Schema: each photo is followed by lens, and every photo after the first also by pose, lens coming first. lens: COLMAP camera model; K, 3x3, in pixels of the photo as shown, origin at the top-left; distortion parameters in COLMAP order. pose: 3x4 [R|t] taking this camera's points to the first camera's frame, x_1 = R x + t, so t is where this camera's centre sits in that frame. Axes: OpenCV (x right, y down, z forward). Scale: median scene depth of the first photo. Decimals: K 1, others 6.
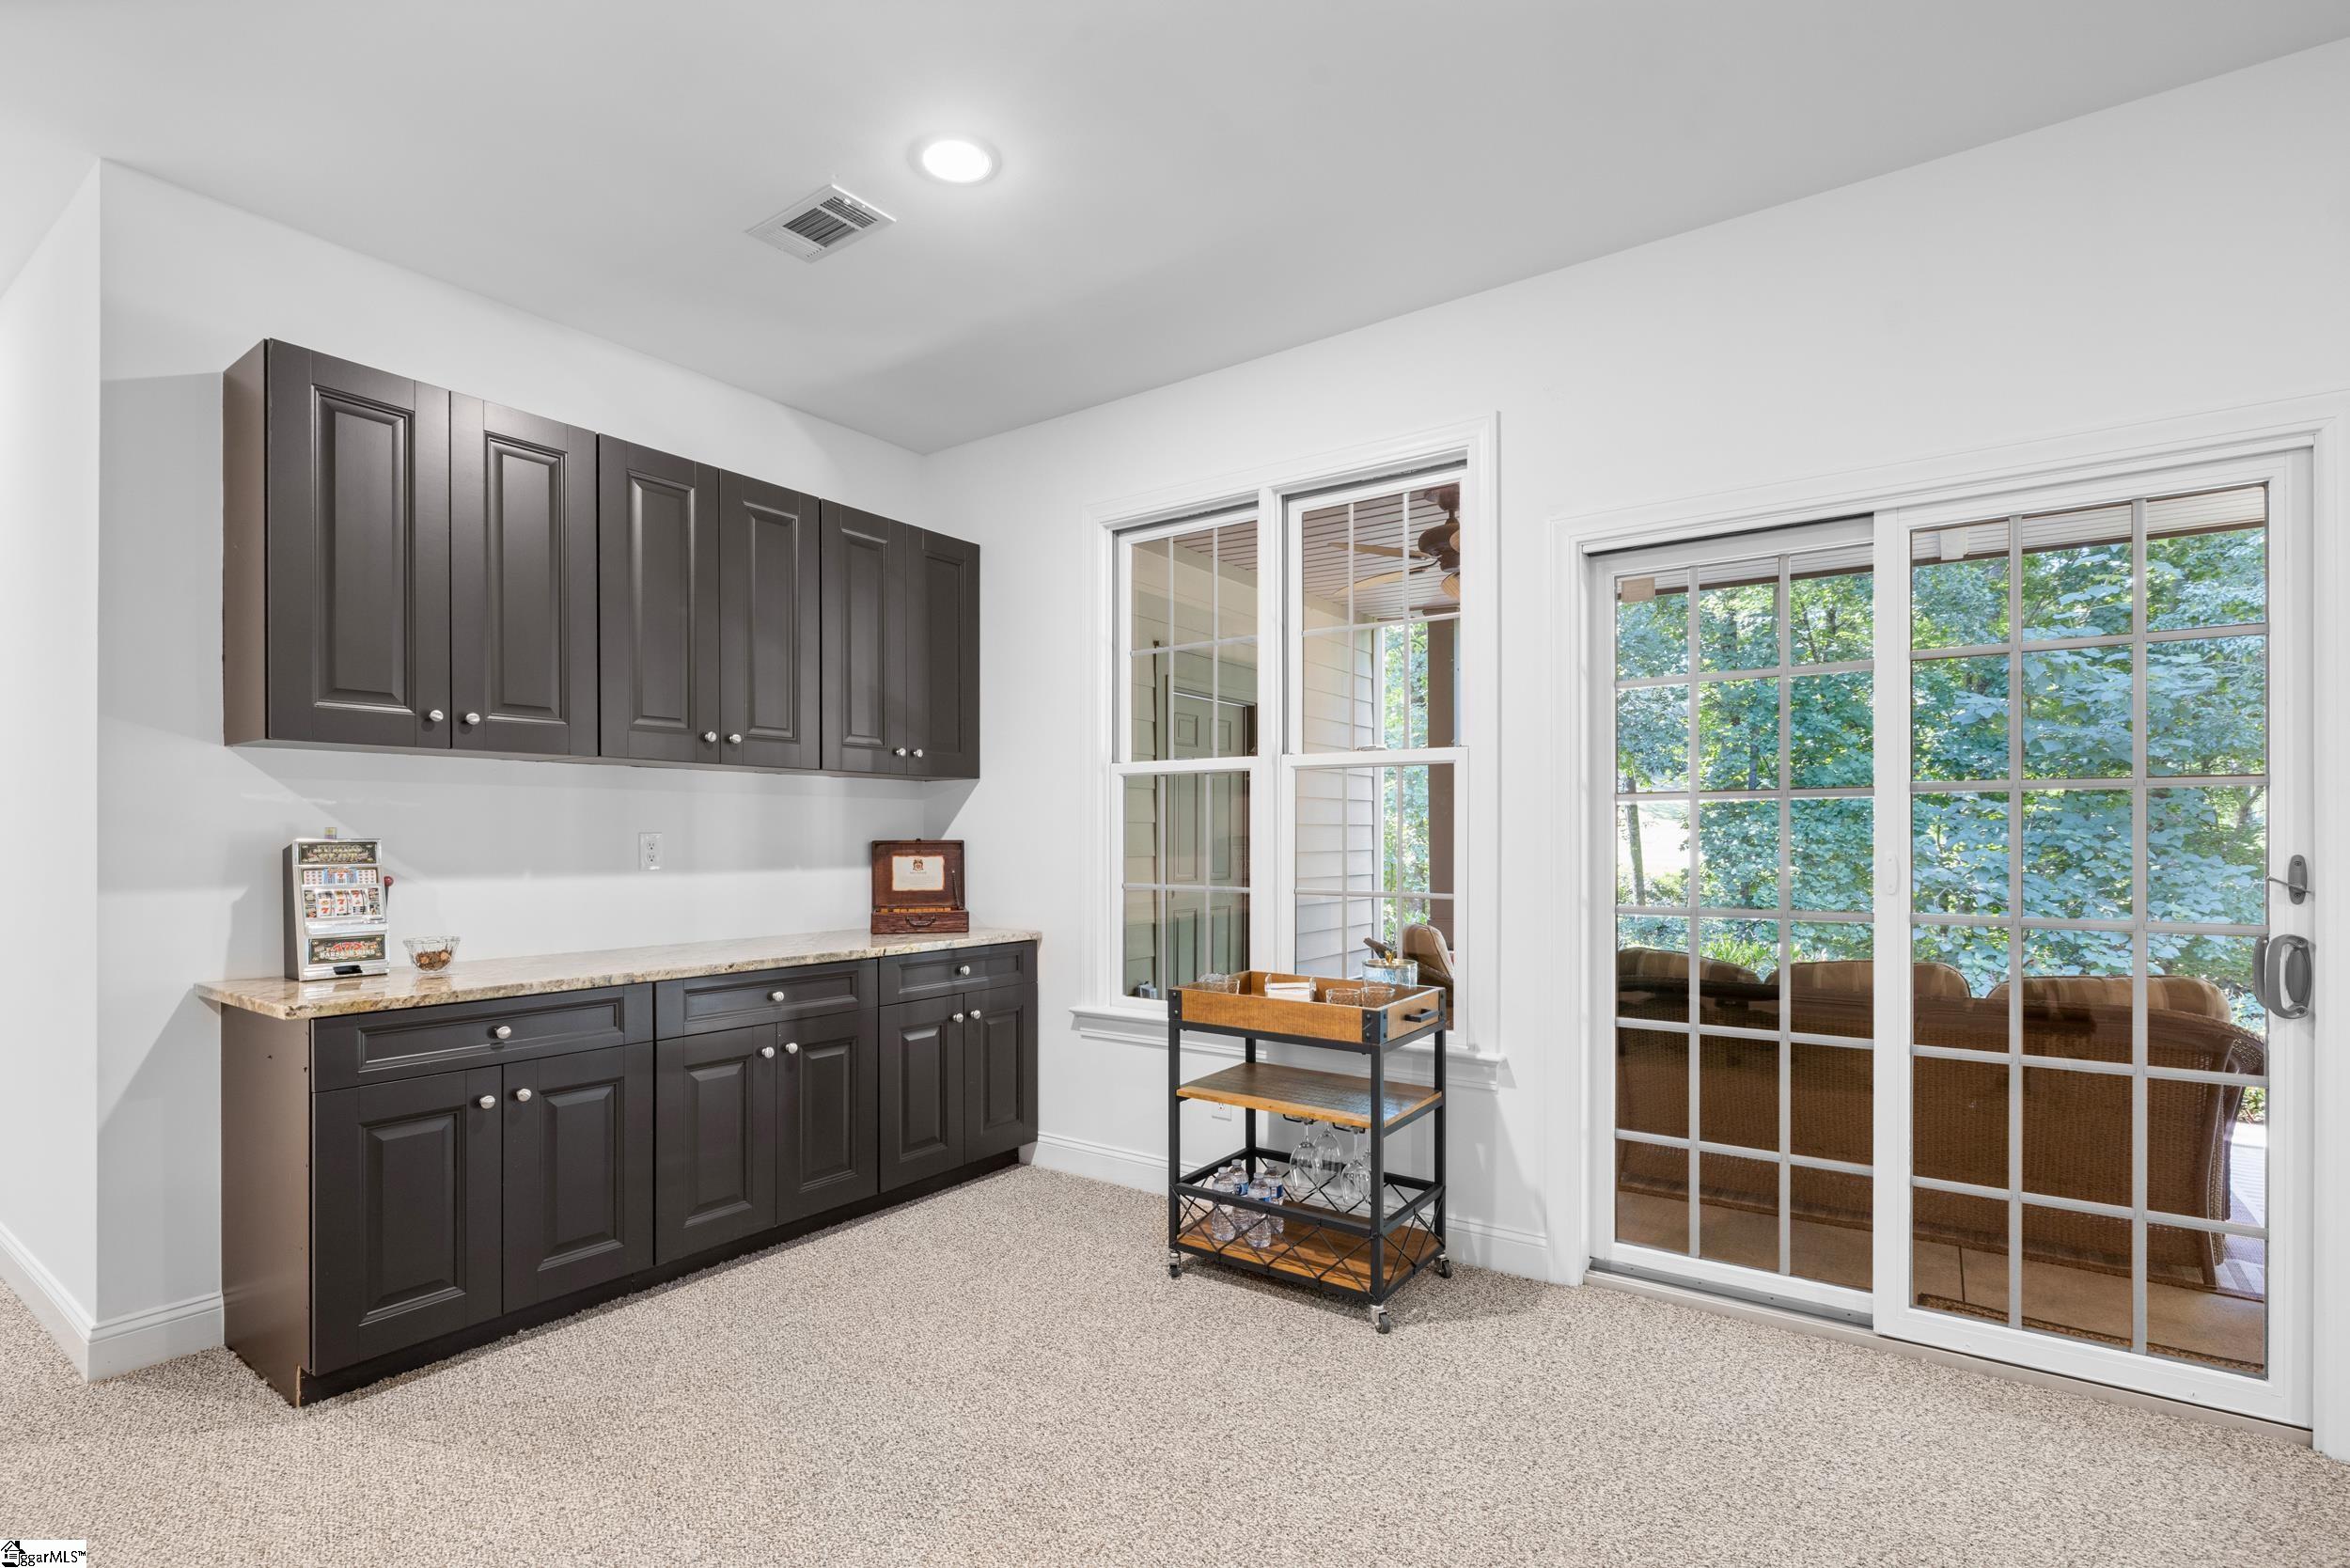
lens RADIAL K [[1124.0, 0, 1155.3], [0, 1124.0, 836.1], [0, 0, 1]] dist [-0.001317, -0.000130]
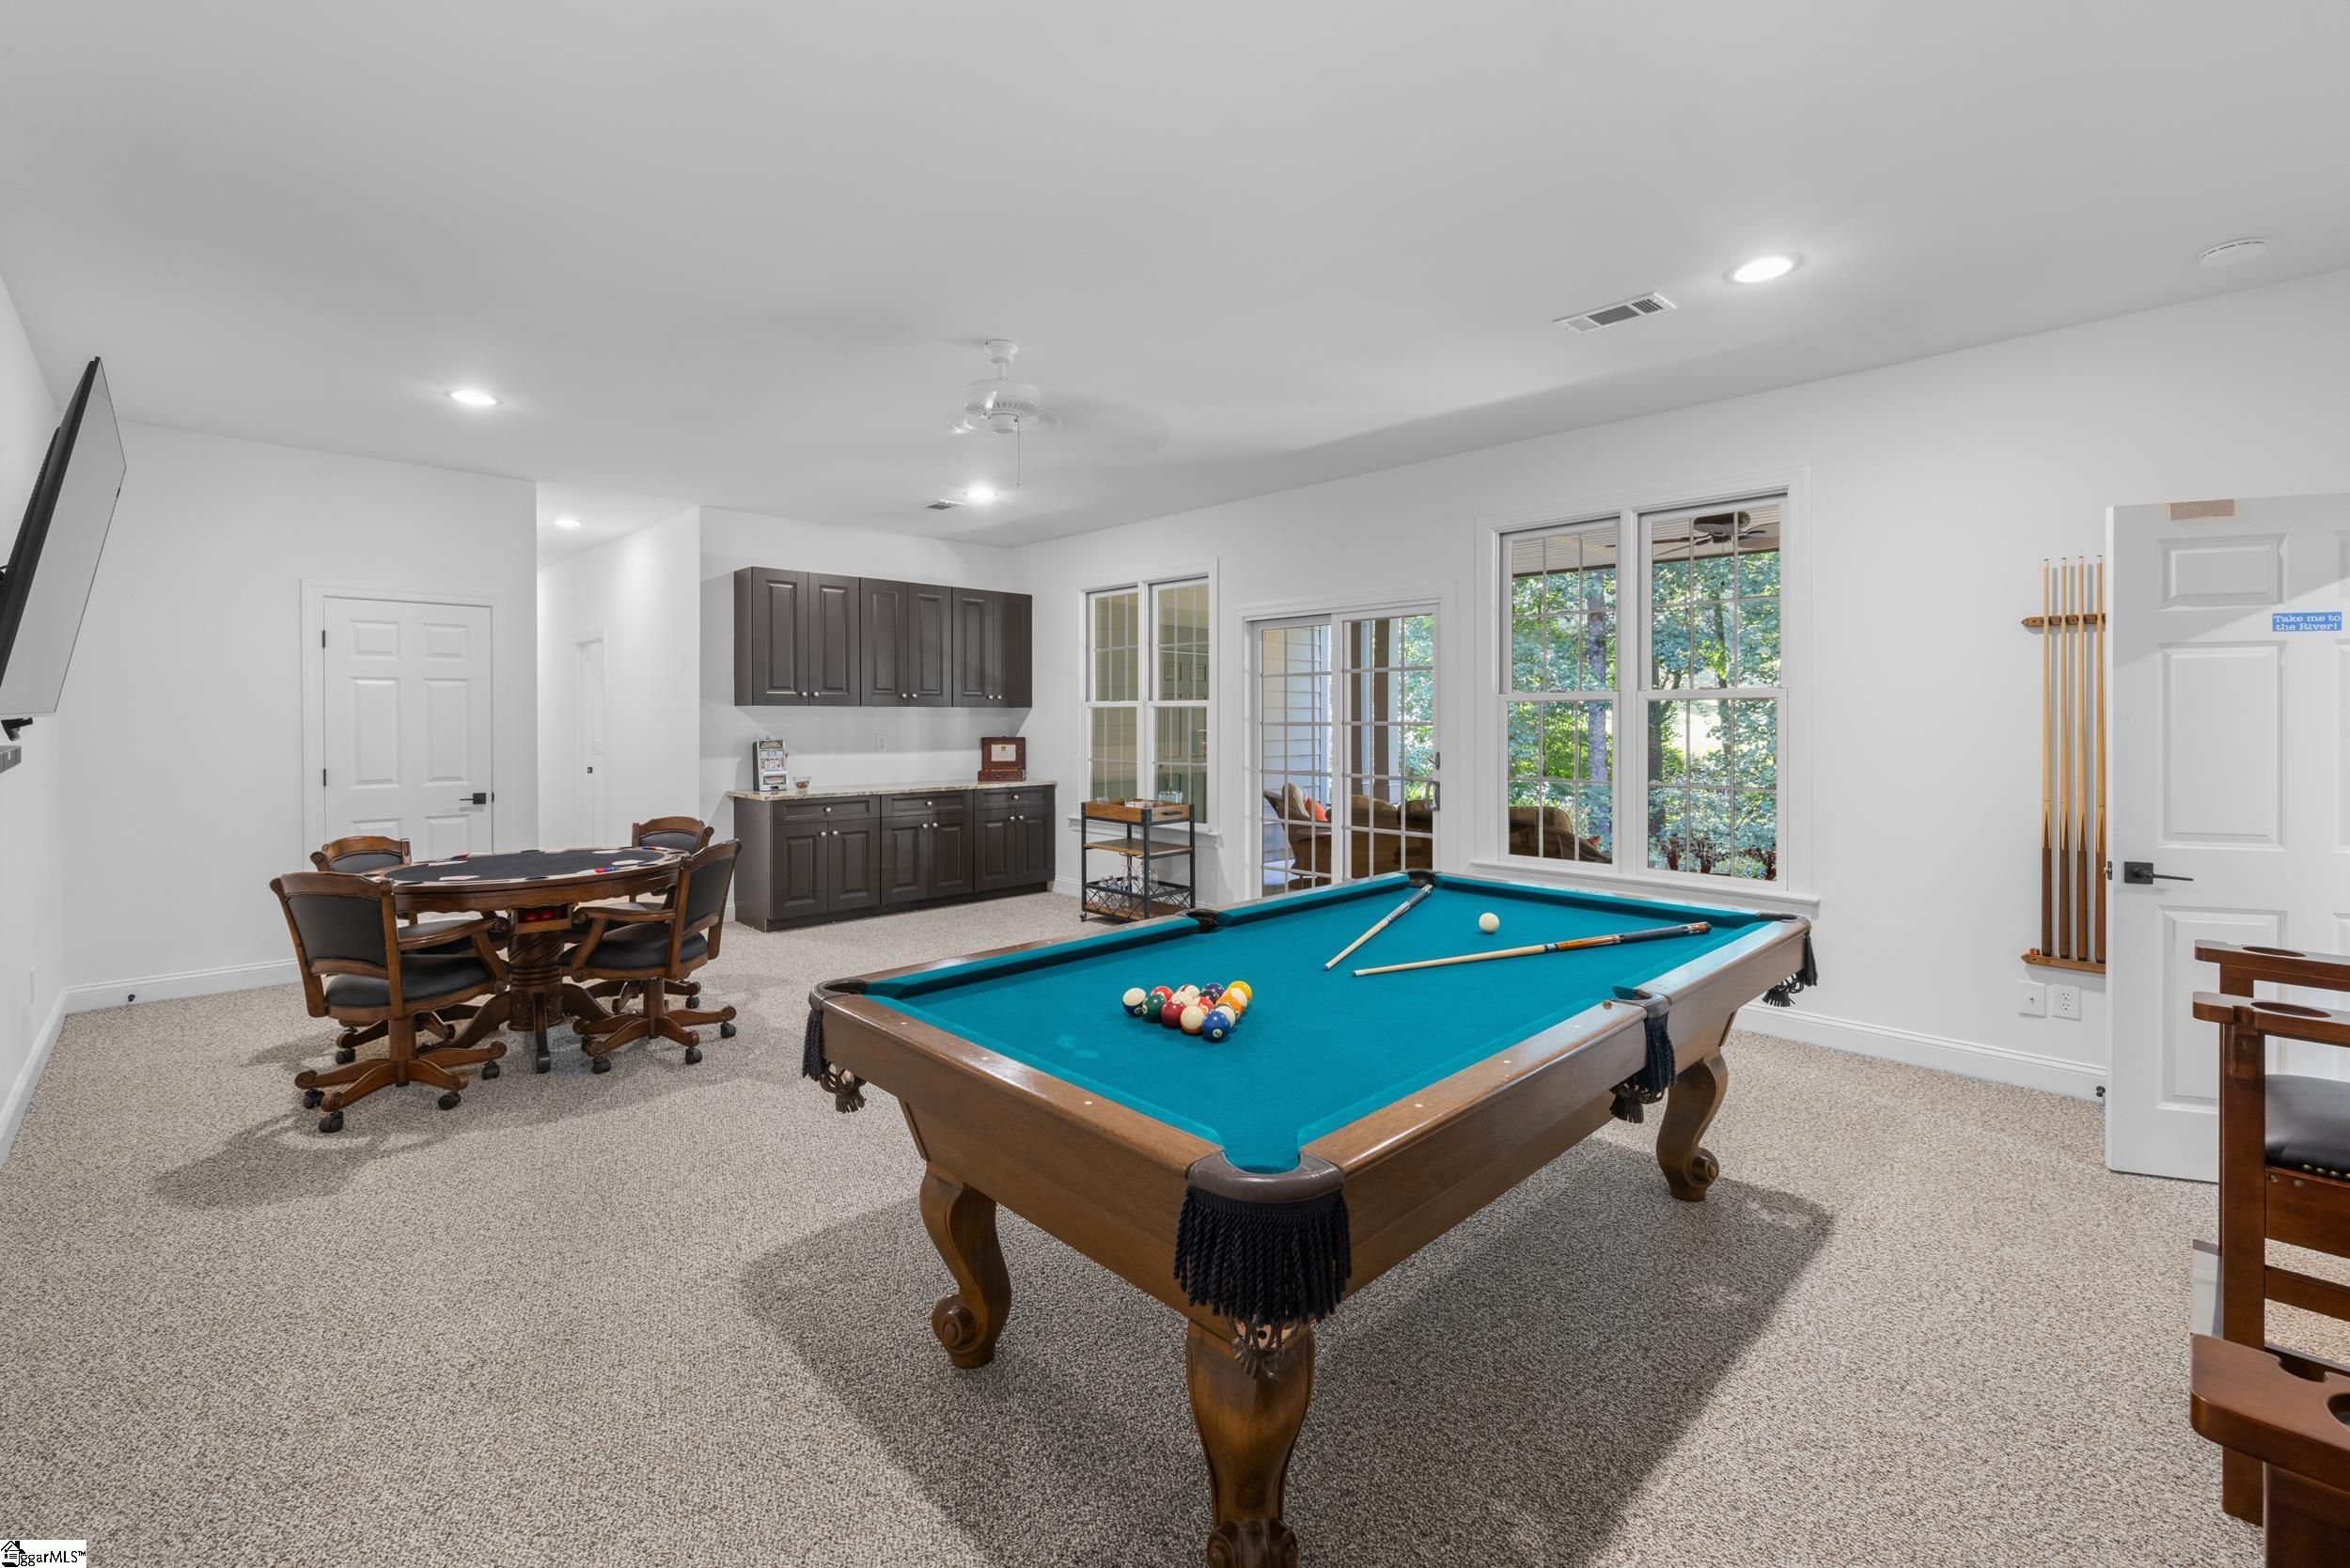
lens RADIAL K [[1001.8, 0, 1158.8], [0, 1001.8, 735.7], [0, 0, 1]] dist [-0.000852, -0.000042]
pose [[0.984841, 0.006245, -0.173348, 0.490839], [-0.002824, 0.999797, 0.019971, -0.045568], [0.173437, -0.019179, 0.984658, -0.972644]]
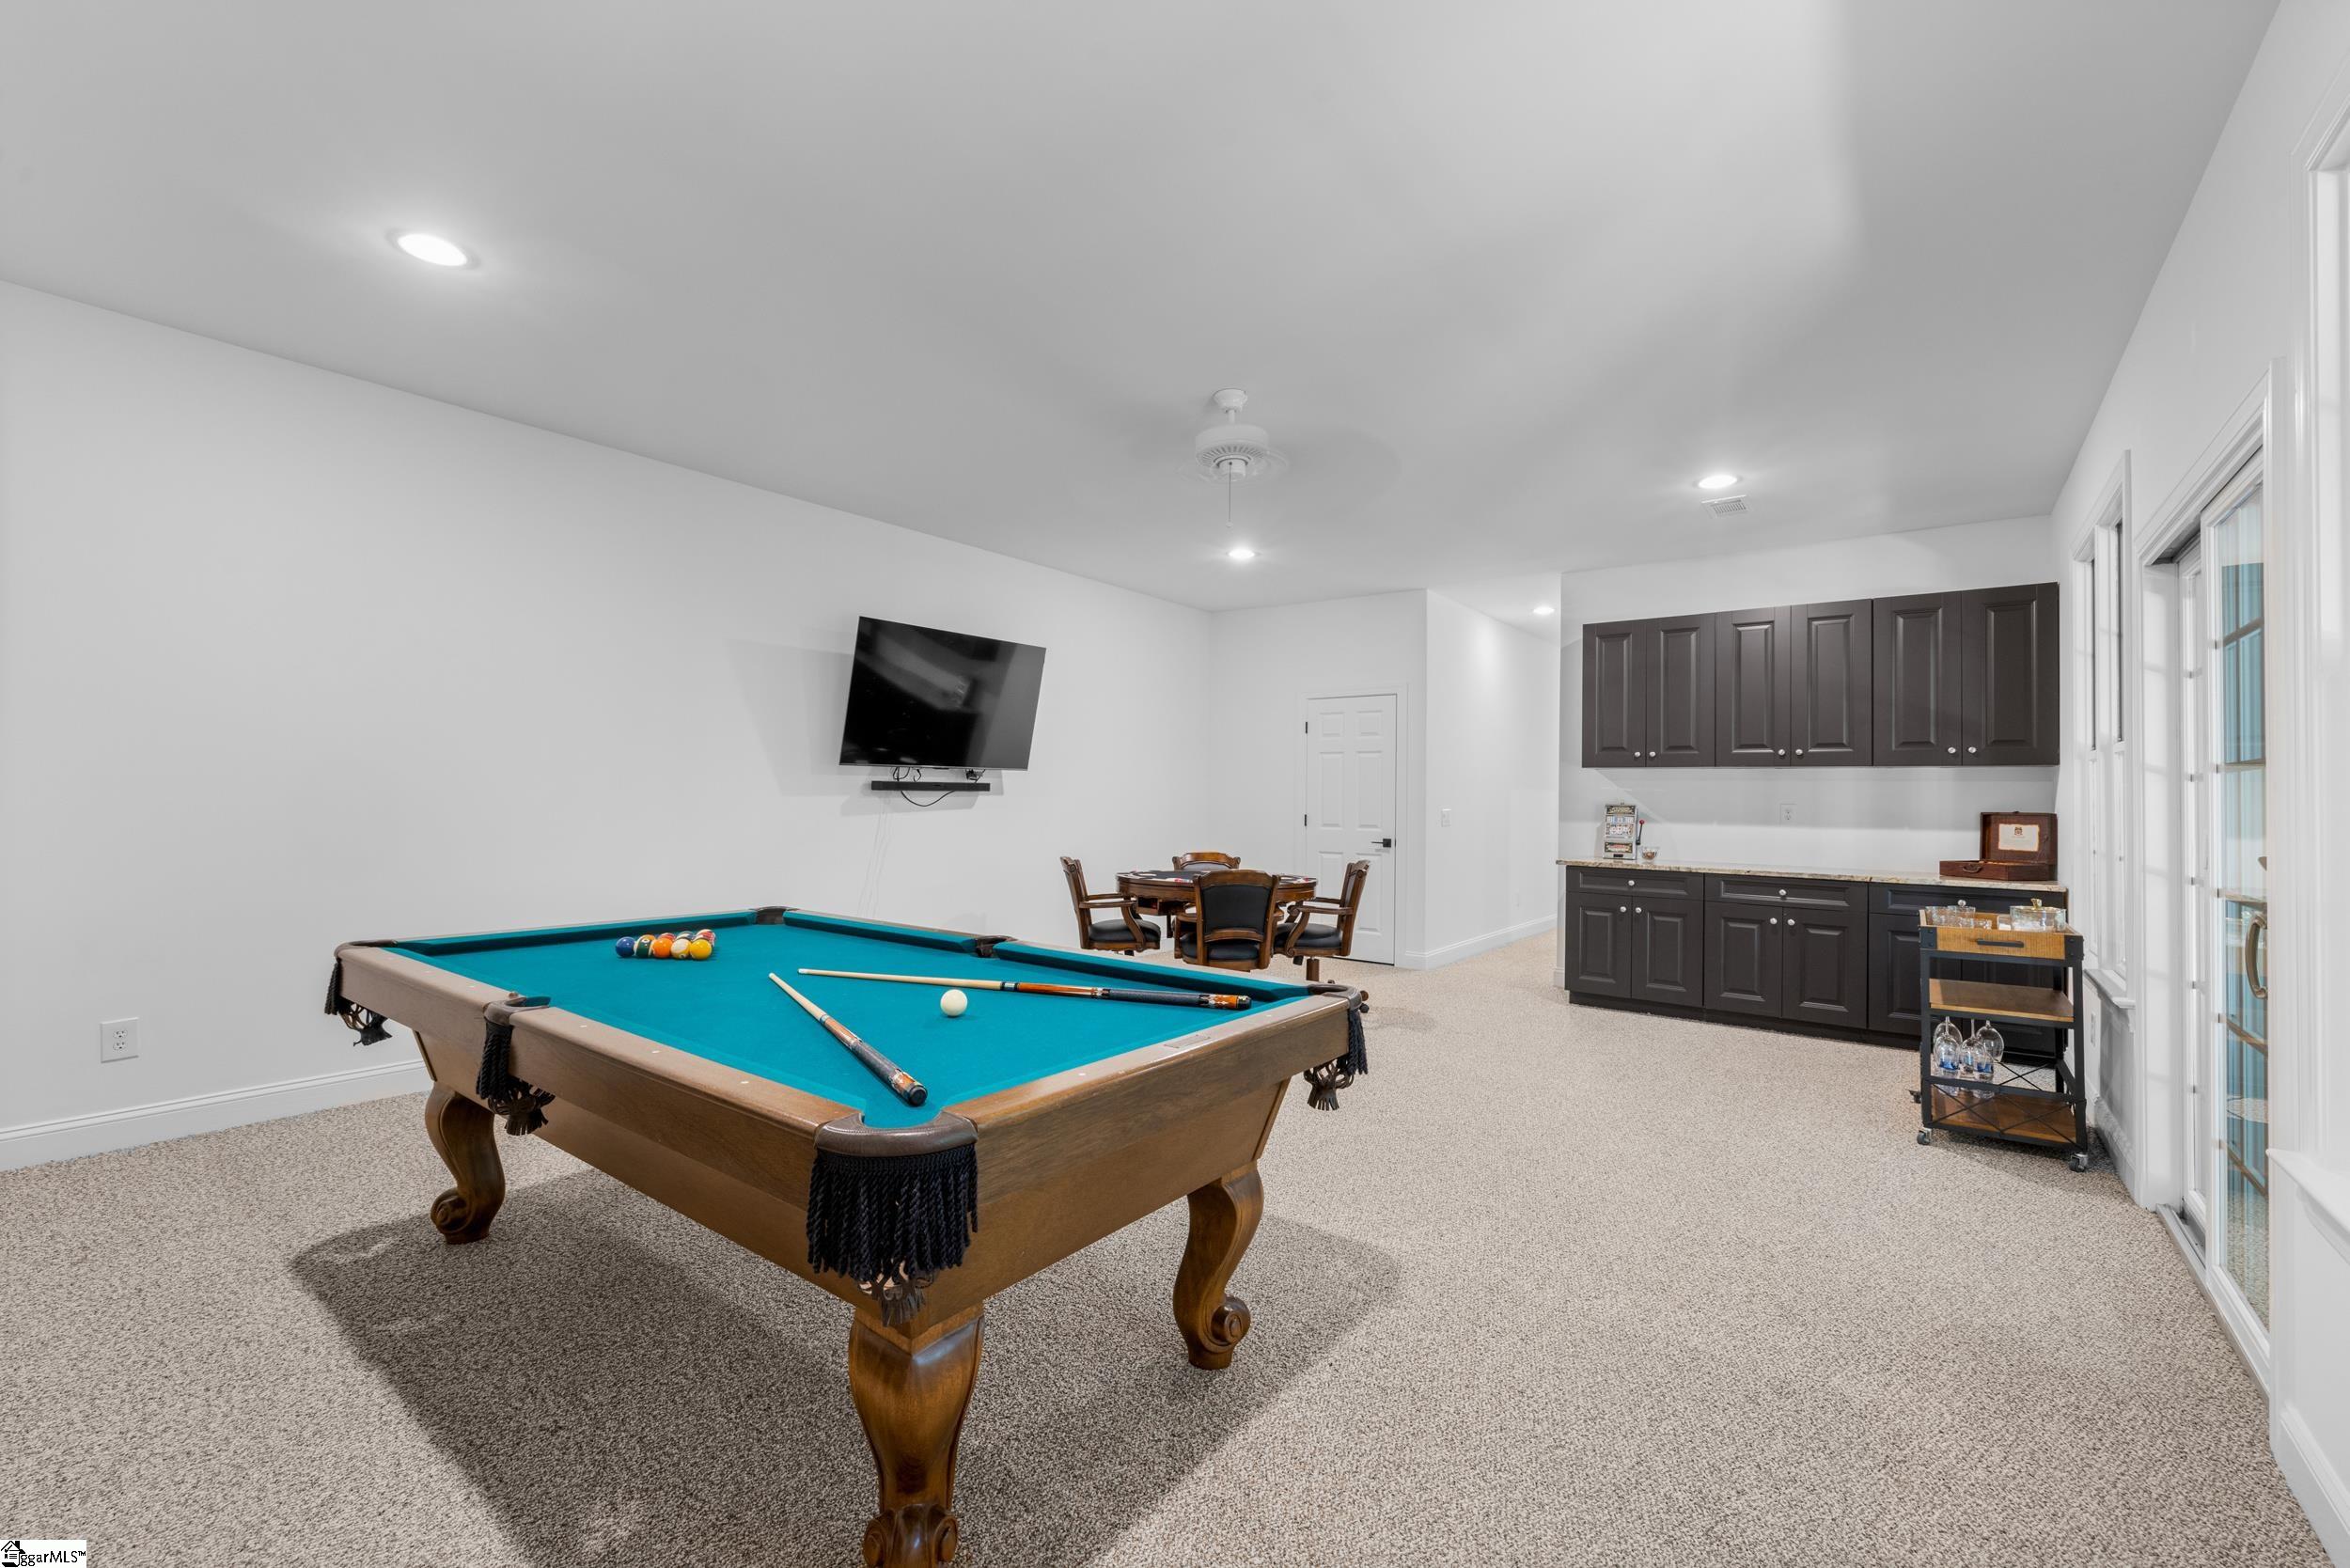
lens RADIAL K [[991.7, 0, 1175.0], [0, 991.7, 784.0], [0, 0, 1]] dist [-0.001270, -0.000184]
pose [[-0.020014, -0.009975, -0.999750, 1.217653], [-0.014719, 0.999845, -0.009682, -0.005135], [0.999691, 0.014521, -0.020158, 0.027691]]
